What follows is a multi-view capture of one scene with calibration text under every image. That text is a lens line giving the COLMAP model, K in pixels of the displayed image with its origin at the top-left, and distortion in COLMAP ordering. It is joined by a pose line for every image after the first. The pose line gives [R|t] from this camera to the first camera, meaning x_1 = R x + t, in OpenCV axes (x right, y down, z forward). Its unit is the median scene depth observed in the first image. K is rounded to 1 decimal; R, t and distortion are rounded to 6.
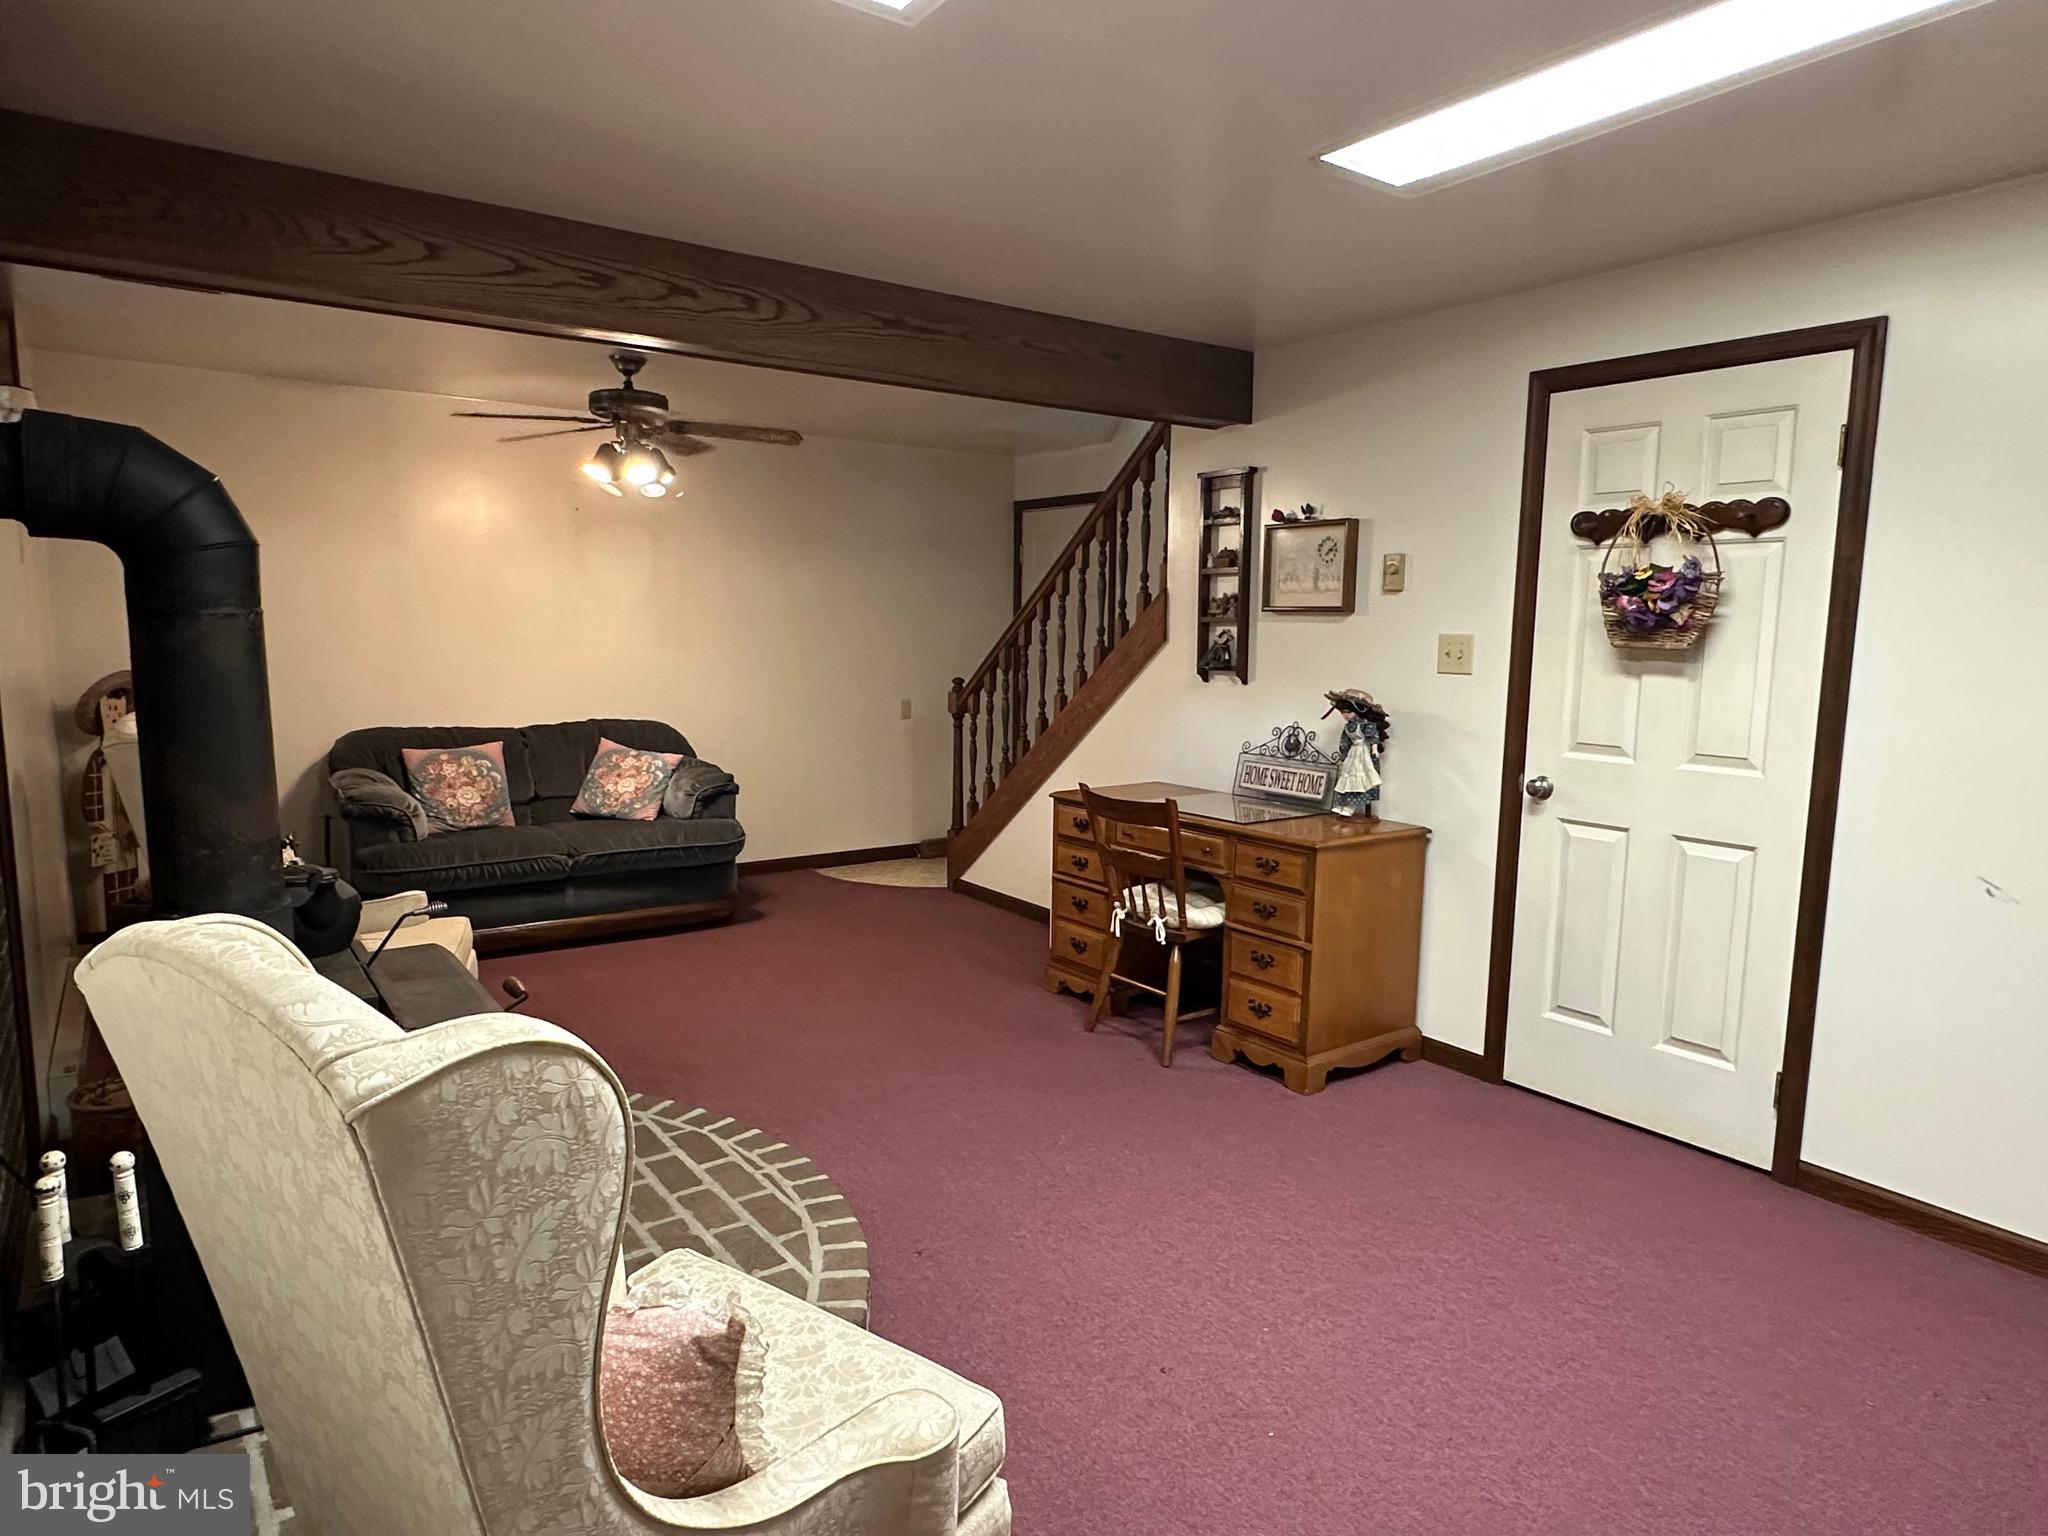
lens RADIAL K [[1214.6, 0, 1022.1], [0, 1214.6, 768.7], [0, 0, 1]] dist [-0.006643, 0.000262]
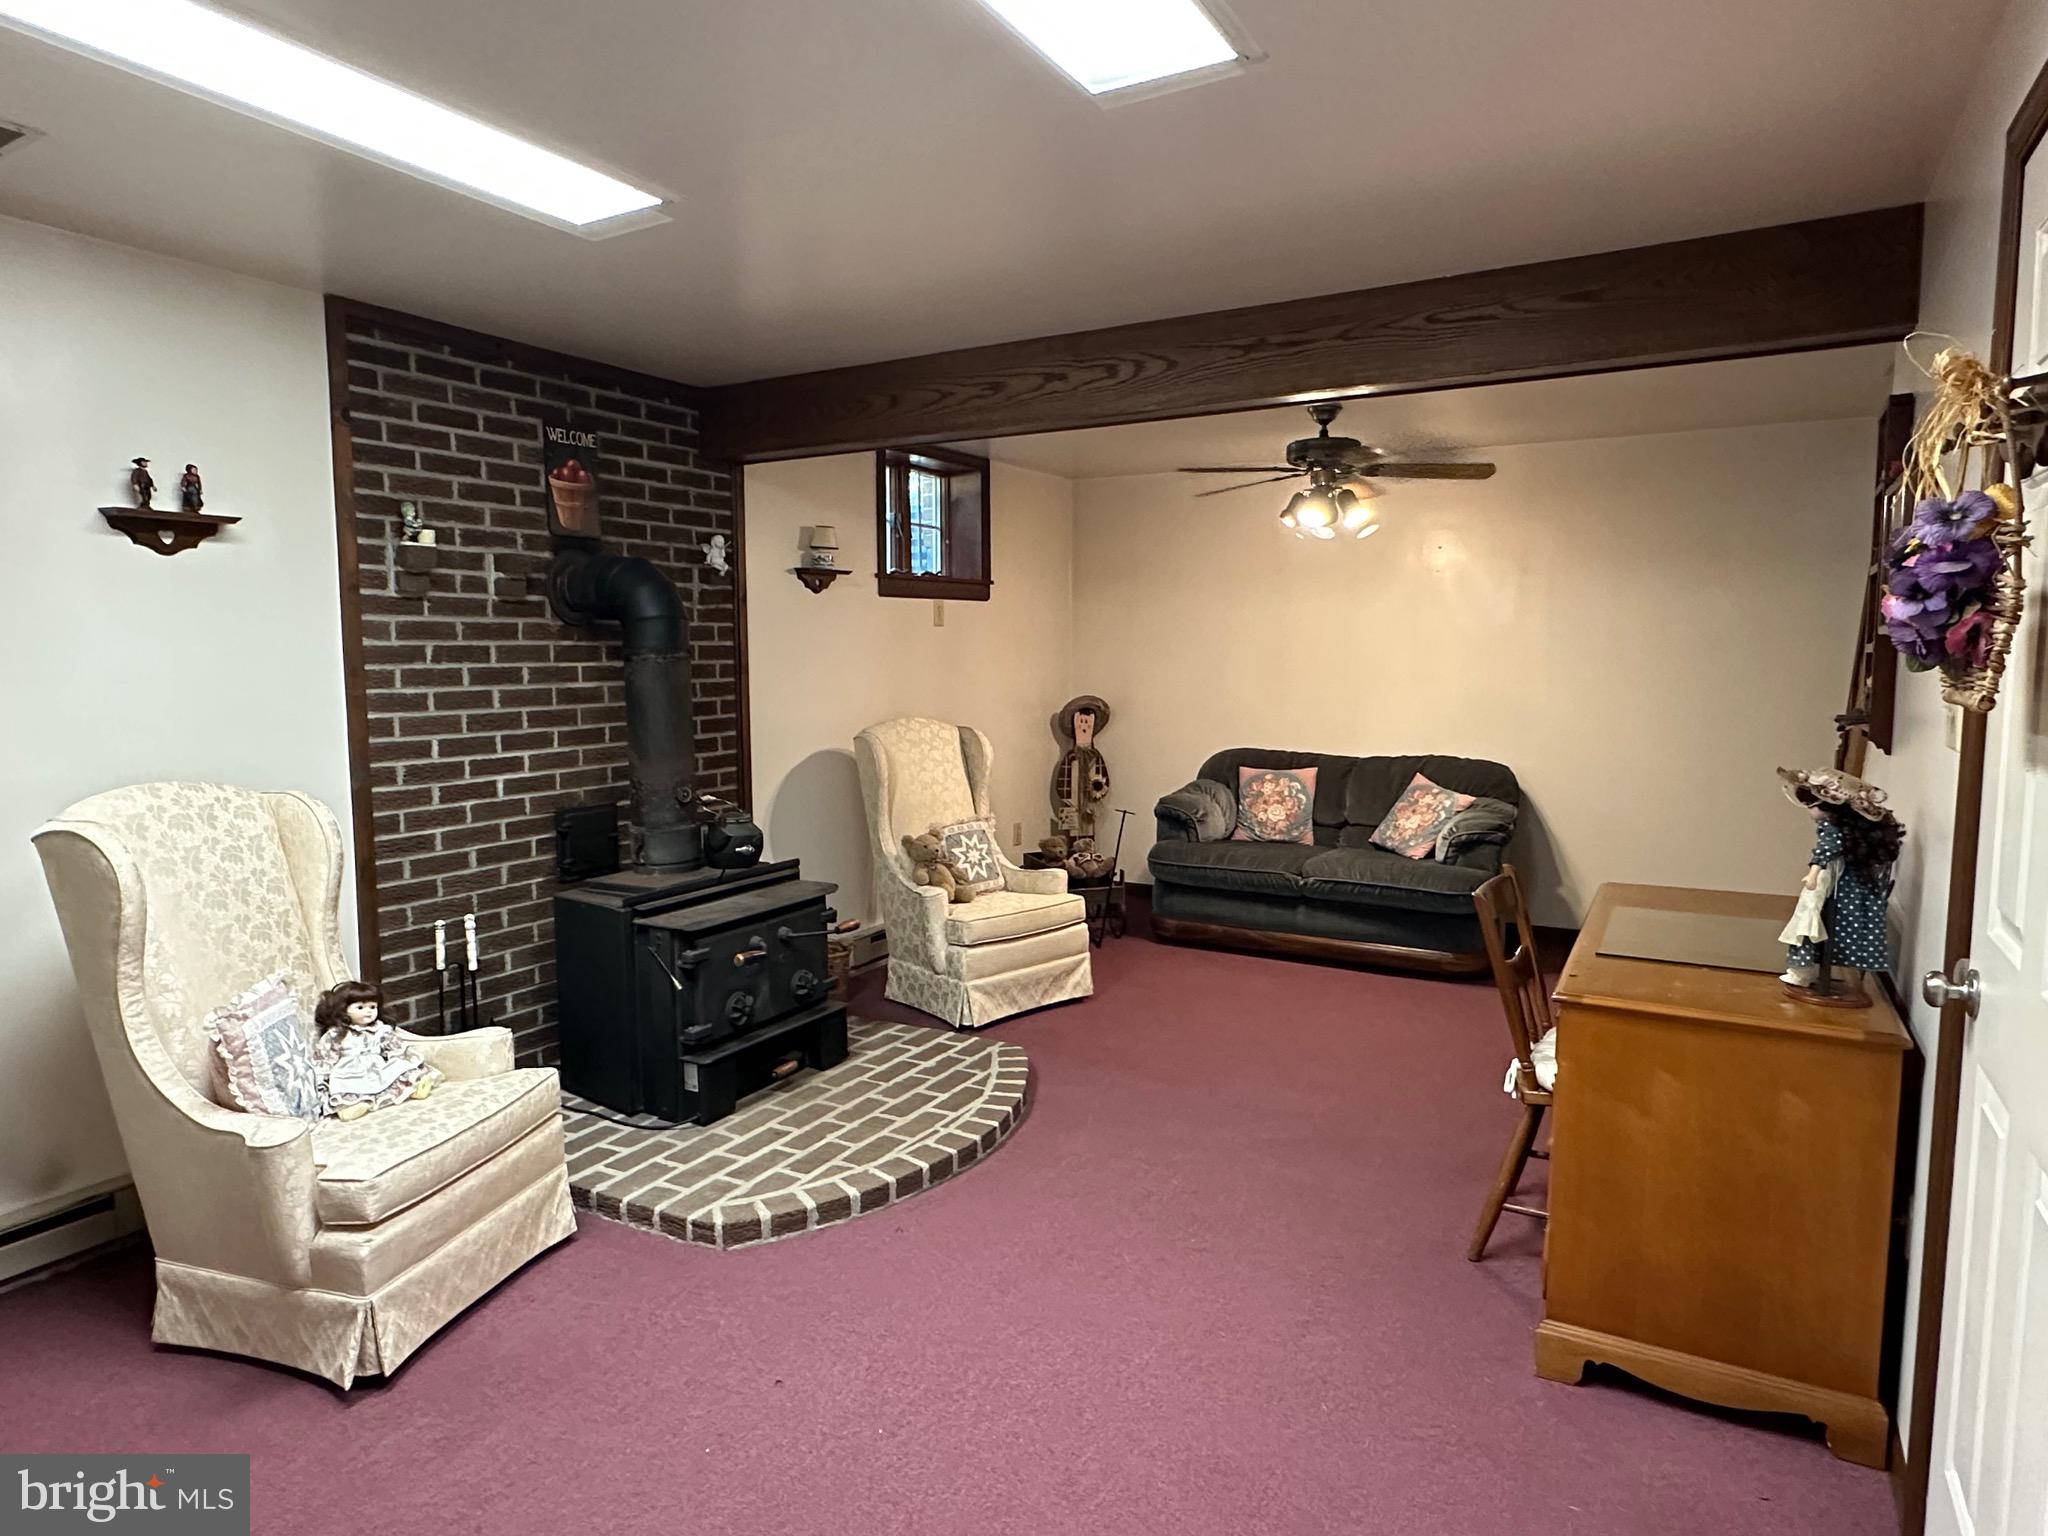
lens RADIAL K [[1214.6, 0, 1025.3], [0, 1214.6, 760.7], [0, 0, 1]] dist [-0.006643, 0.000262]
pose [[0.407516, 0.069111, -0.910579, 0.595858], [-0.102549, 0.994288, 0.029570, -0.043948], [0.907422, 0.081329, 0.412276, 0.390866]]
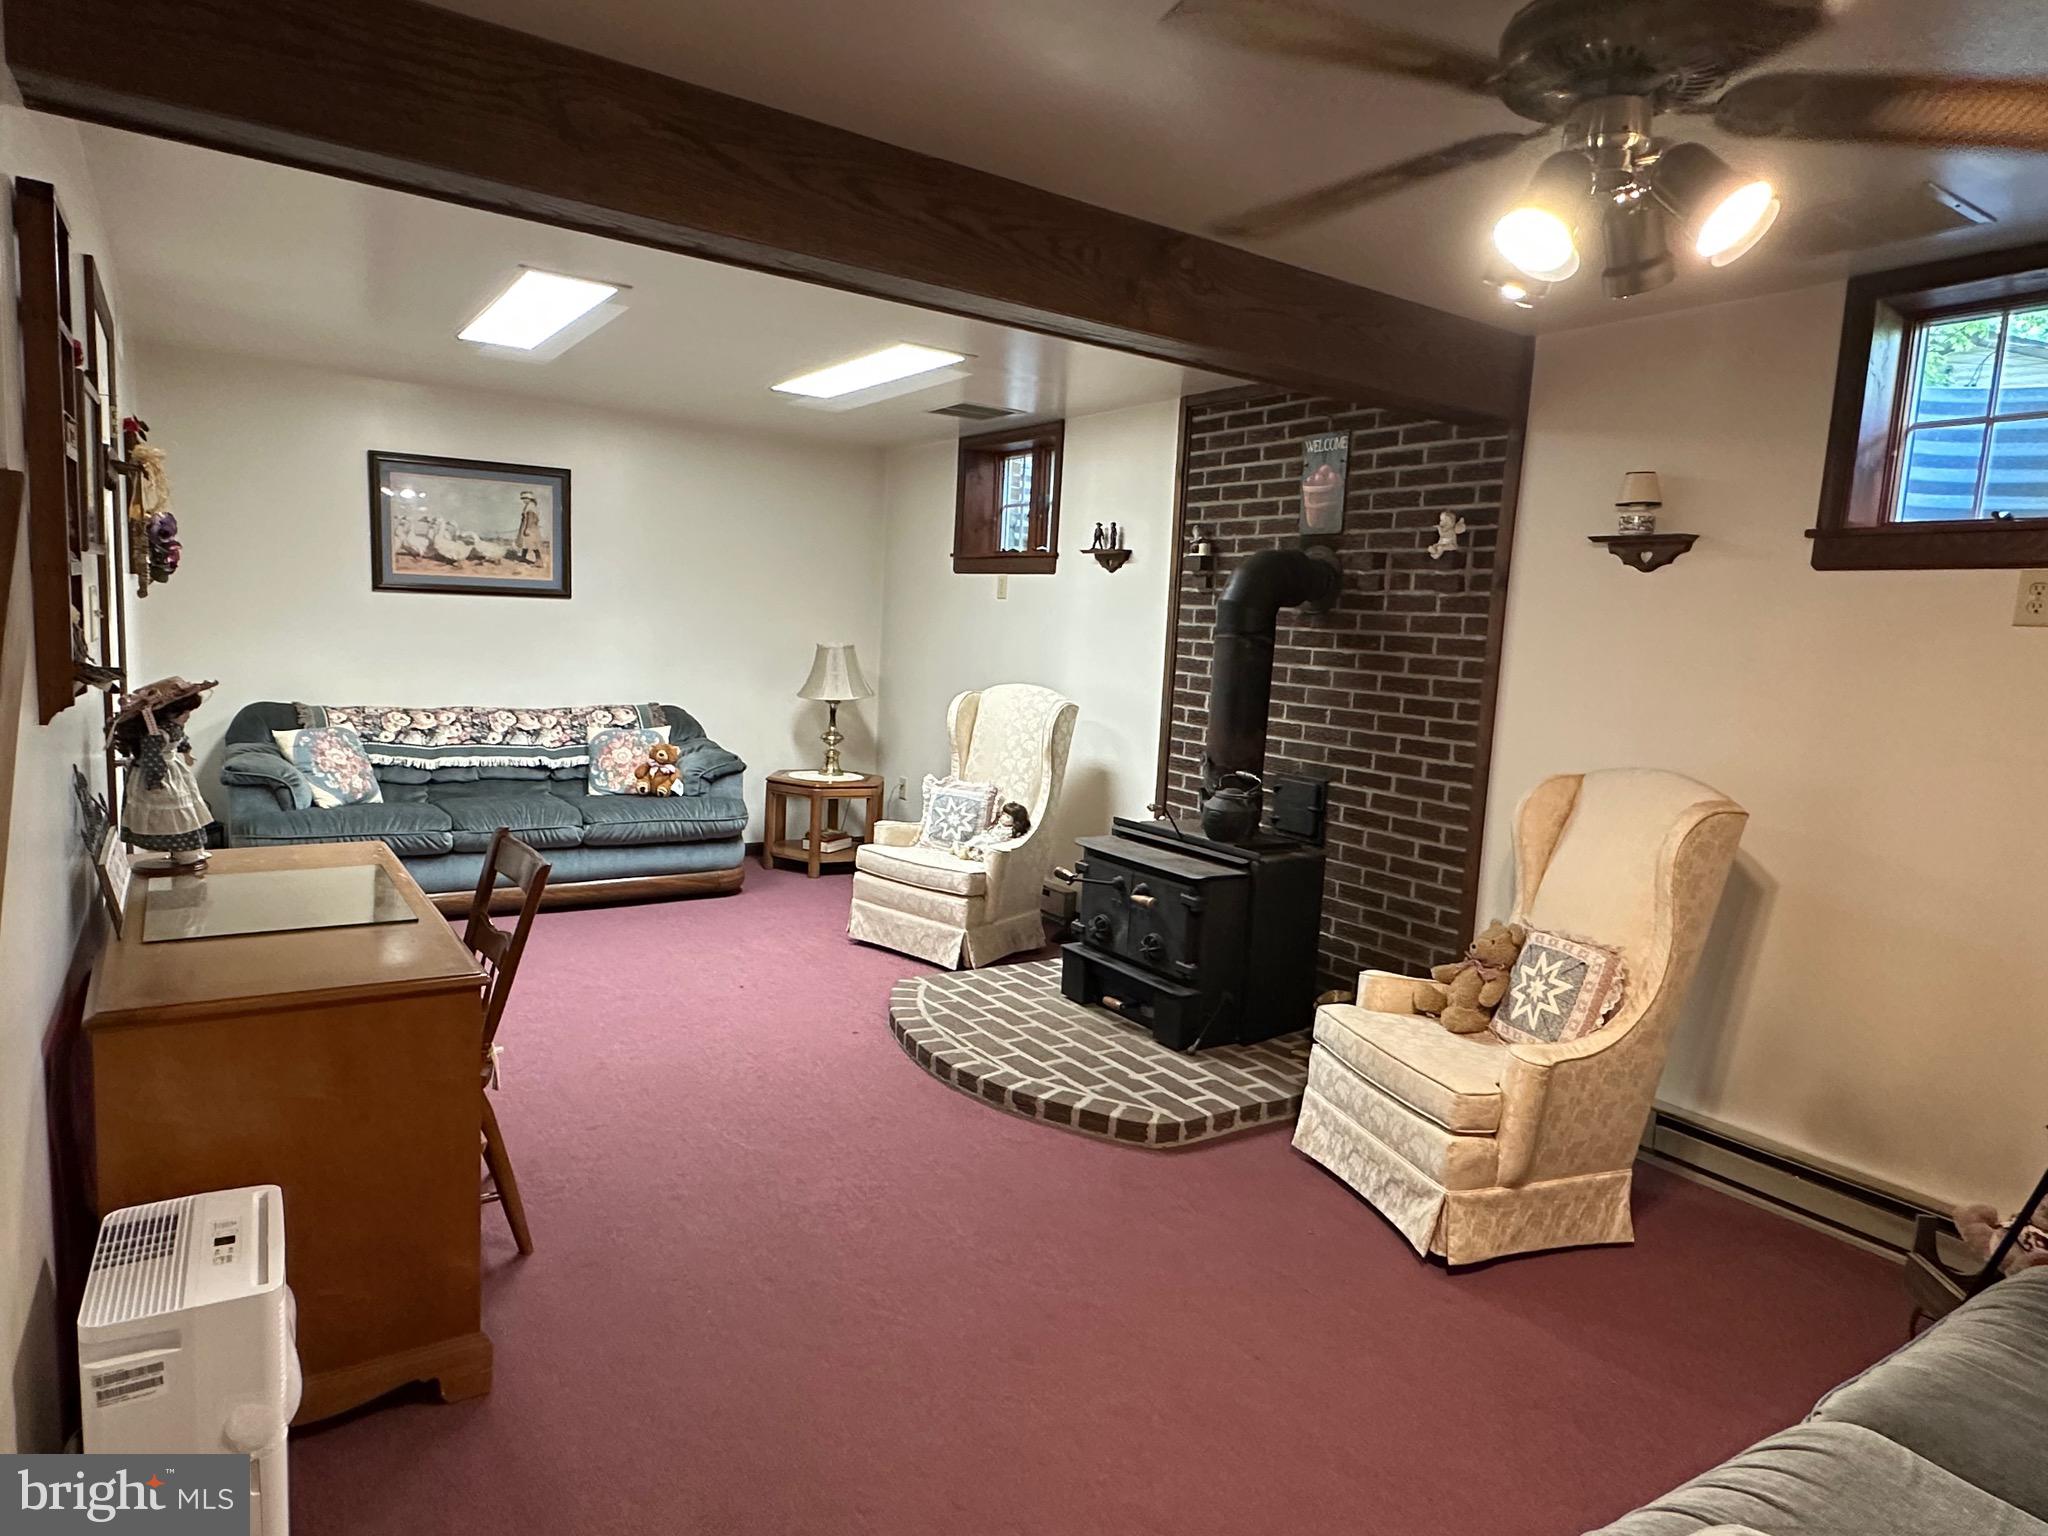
lens RADIAL K [[1214.6, 0, 1016.1], [0, 1214.6, 775.4], [0, 0, 1]] dist [-0.006643, 0.000262]
pose [[-0.996776, -0.074093, 0.030800, -0.196947], [-0.064254, 0.966964, 0.246680, -0.192505], [-0.048059, 0.243906, -0.968607, 1.521092]]
